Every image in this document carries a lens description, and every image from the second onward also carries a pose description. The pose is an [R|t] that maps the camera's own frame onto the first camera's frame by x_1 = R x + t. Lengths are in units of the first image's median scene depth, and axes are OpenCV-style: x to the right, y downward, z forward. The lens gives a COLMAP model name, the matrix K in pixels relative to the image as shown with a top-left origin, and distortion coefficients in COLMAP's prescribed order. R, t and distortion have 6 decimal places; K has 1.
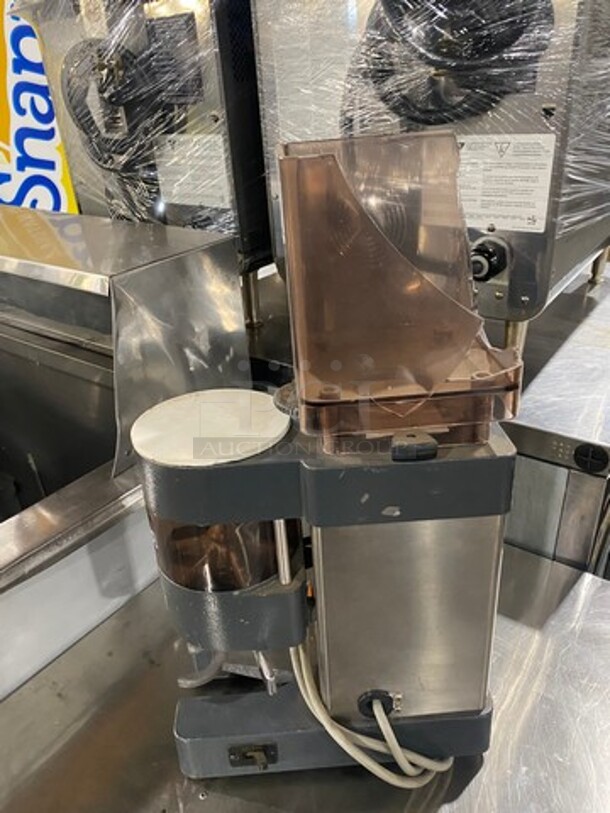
lens RADIAL K [[599.0, 0, 309.3], [0, 599.0, 405.3], [0, 0, 1]] dist [0.001075, -0.000461]
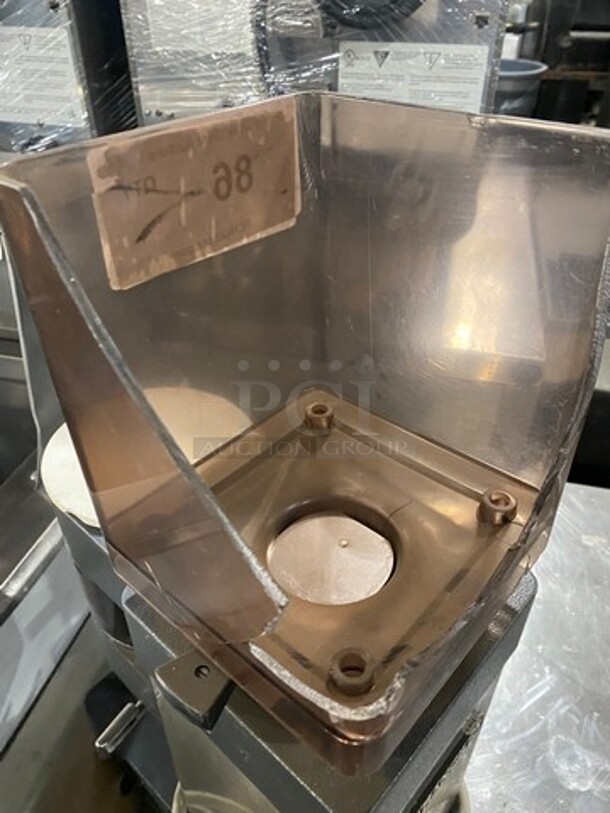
lens RADIAL K [[599.0, 0, 309.3], [0, 599.0, 405.3], [0, 0, 1]] dist [0.001075, -0.000461]
pose [[0.923488, -0.176931, 0.340390, -0.218959], [0.127123, 0.978299, 0.163619, -0.064600], [-0.361953, -0.107829, 0.925939, 0.119889]]
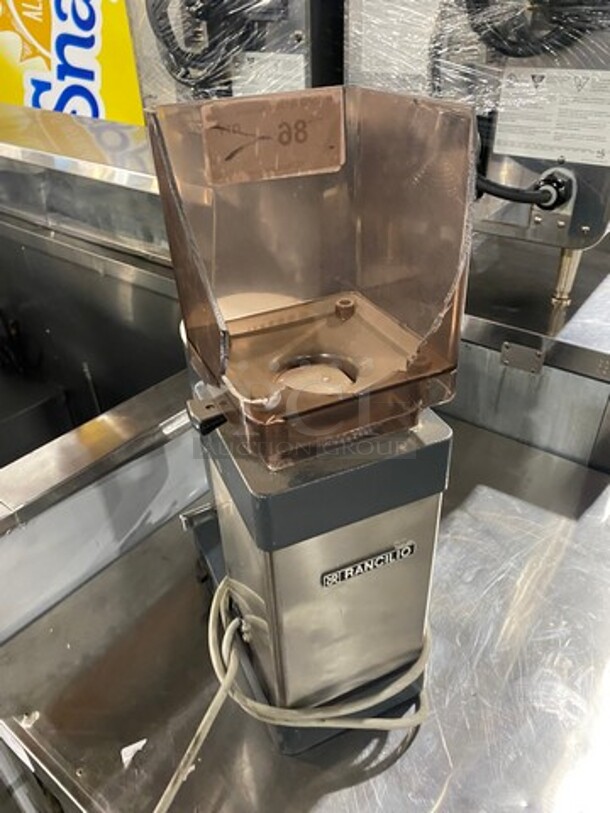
lens RADIAL K [[594.9, 0, 325.7], [0, 594.9, 401.0], [0, 0, 1]] dist [0.002428, -0.003416]
pose [[0.999059, 0.039112, 0.018719, -0.108294], [-0.040861, 0.993676, 0.104582, 0.036748], [-0.014510, -0.105249, 0.994340, -0.094579]]
